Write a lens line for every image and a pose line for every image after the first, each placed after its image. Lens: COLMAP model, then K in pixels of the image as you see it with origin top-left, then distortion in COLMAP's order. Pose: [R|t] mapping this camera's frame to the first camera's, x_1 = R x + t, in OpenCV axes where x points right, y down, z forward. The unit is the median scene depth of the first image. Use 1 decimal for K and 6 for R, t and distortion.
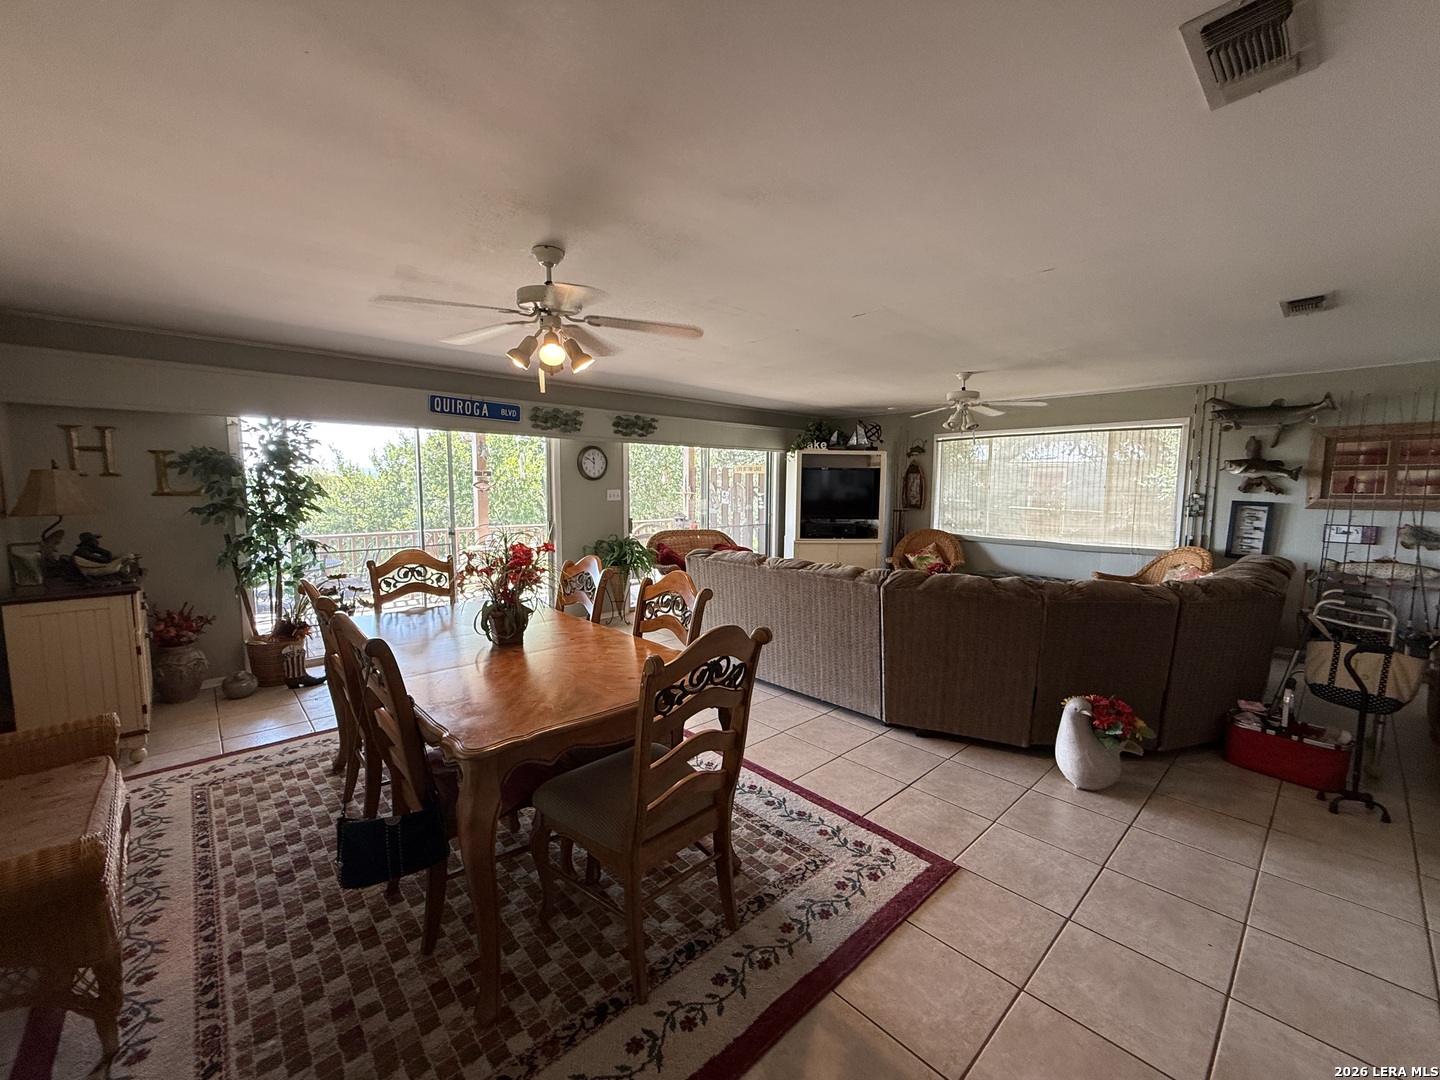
lens RADIAL K [[577.4, 0, 721.4], [0, 577.4, 540.2], [0, 0, 1]] dist [-0.000068, 0.000000]
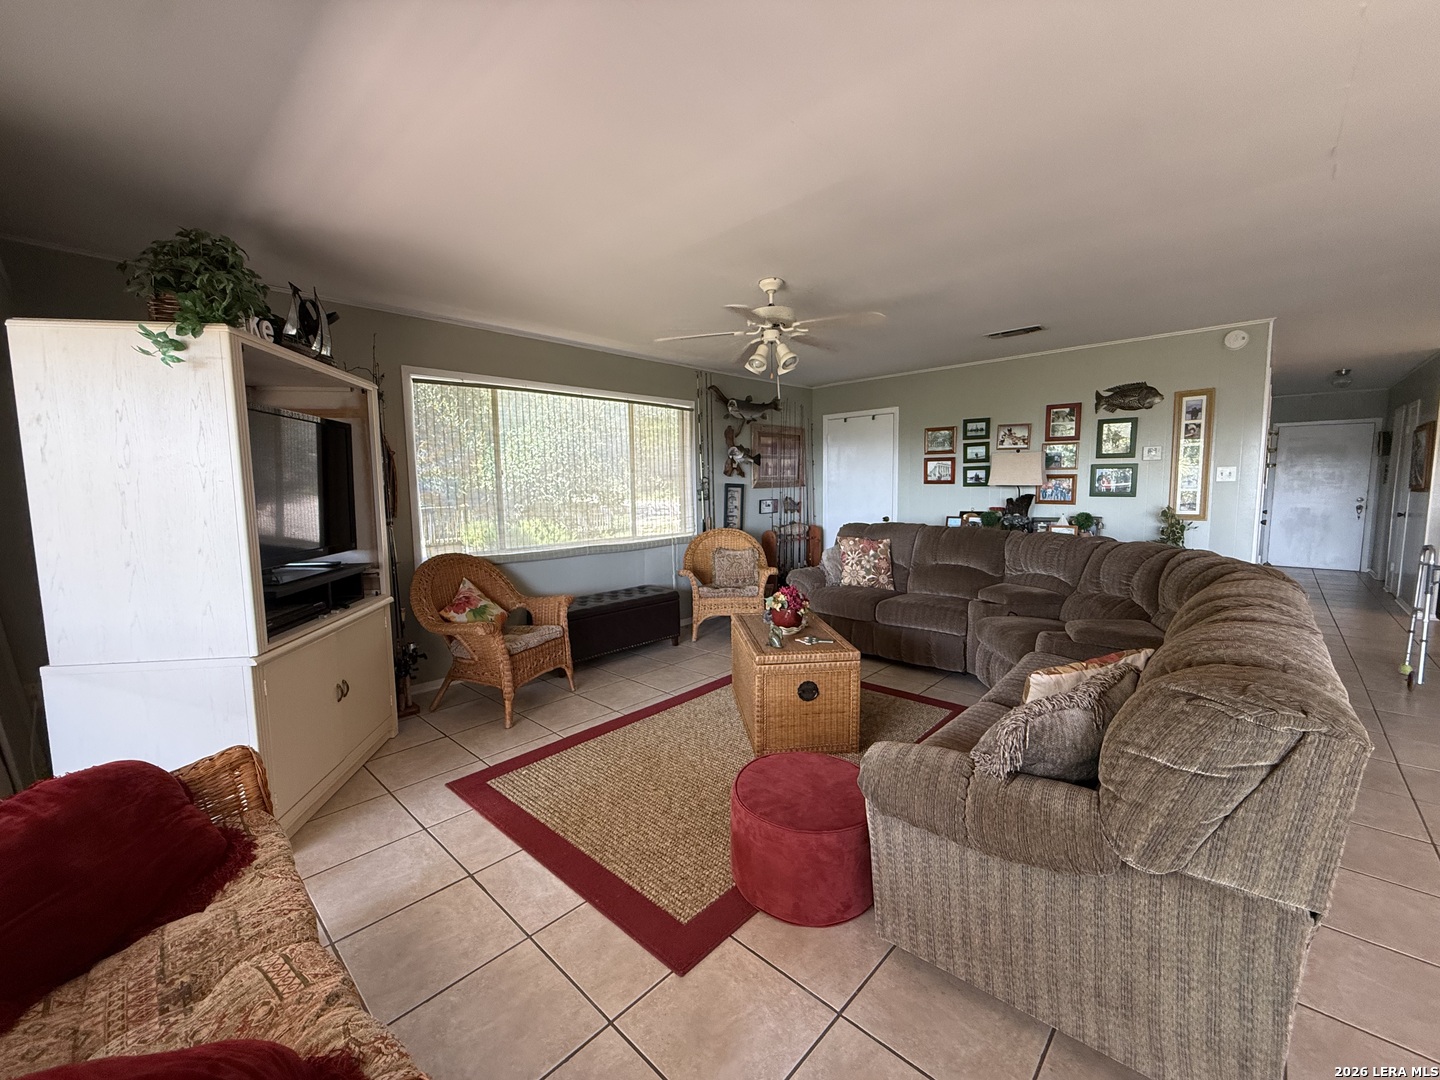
lens RADIAL K [[577.4, 0, 721.9], [0, 577.4, 536.1], [0, 0, 1]] dist [-0.000068, 0.000000]
pose [[-0.081524, -0.106316, 0.990985, -0.213169], [0.098450, 0.988573, 0.114156, -0.097429], [-0.991797, 0.106869, -0.070126, 1.116747]]
